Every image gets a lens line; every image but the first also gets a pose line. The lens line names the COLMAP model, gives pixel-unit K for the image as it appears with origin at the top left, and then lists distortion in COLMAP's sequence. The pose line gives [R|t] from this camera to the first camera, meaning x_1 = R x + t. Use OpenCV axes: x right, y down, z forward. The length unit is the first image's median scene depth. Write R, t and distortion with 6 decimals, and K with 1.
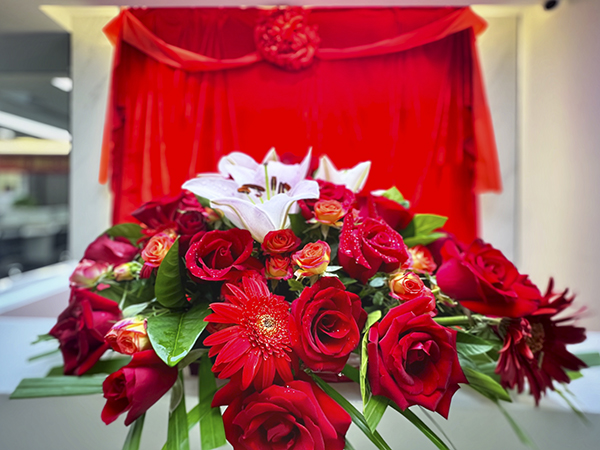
lens RADIAL K [[241.4, 0, 305.0], [0, 241.4, 224.8], [0, 0, 1]] dist [0.001054, 0.000006]
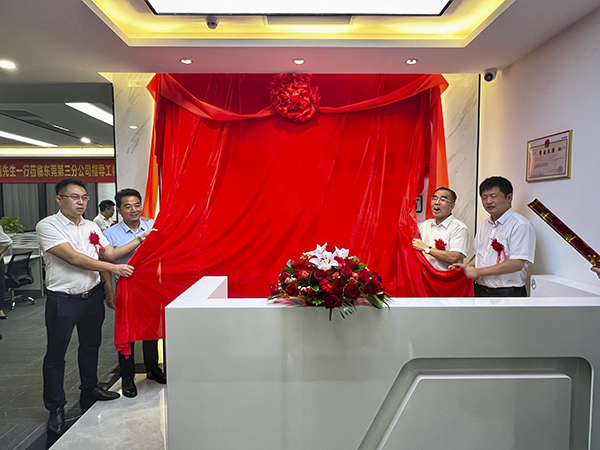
lens RADIAL K [[350.1, 0, 309.9], [0, 350.1, 228.2], [0, 0, 1]] dist [-0.019062, -0.003033]
pose [[0.996478, -0.015337, 0.082439, -0.161647], [0.010454, 0.998183, 0.059345, -0.190840], [-0.083200, -0.058275, 0.994828, -0.925563]]
